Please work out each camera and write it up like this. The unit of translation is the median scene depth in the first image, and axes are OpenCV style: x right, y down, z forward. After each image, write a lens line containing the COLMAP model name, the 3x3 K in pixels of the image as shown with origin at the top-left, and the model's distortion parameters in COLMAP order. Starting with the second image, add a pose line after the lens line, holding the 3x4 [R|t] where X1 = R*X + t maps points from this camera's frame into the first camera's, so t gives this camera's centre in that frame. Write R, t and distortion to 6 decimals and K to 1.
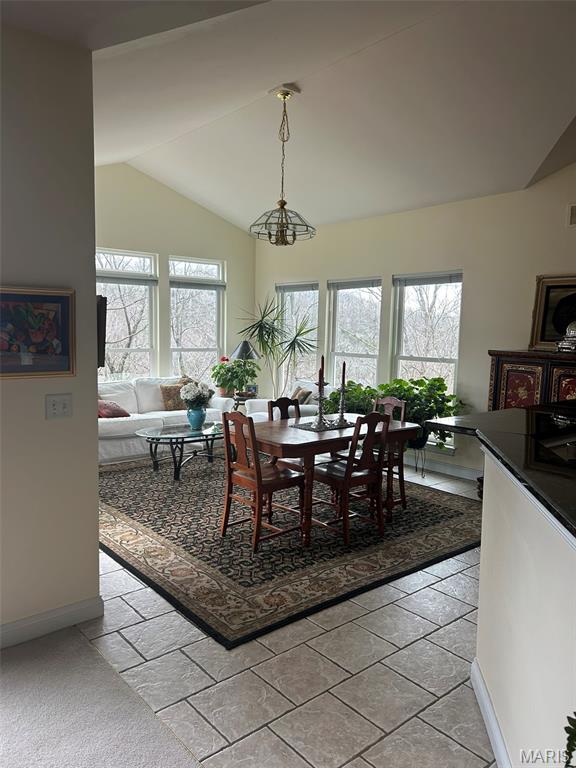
lens RADIAL K [[581.7, 0, 288.0], [0, 581.7, 384.0], [0, 0, 1]] dist [0.099034, -0.120538]
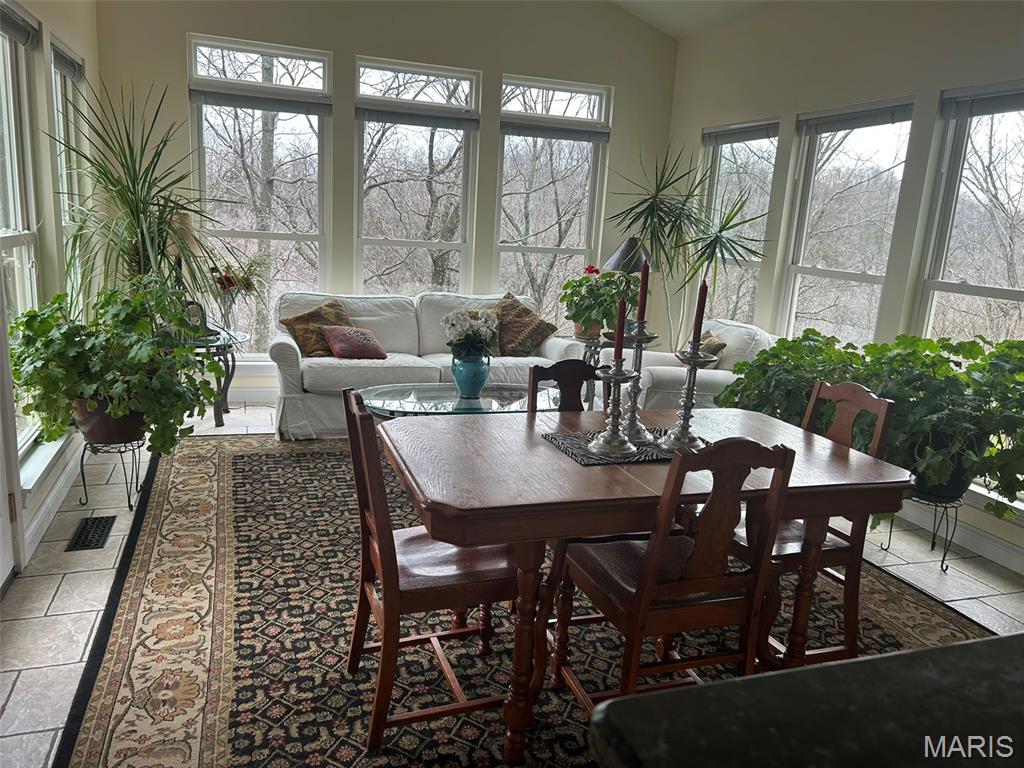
lens RADIAL K [[775.6, 0, 512.0], [0, 775.6, 384.0], [0, 0, 1]] dist [0.099034, -0.120538]
pose [[0.928921, 0.110589, -0.353378, 0.110989], [-0.074104, 0.990574, 0.115203, -0.016185], [0.362787, -0.080828, 0.928360, 0.318420]]
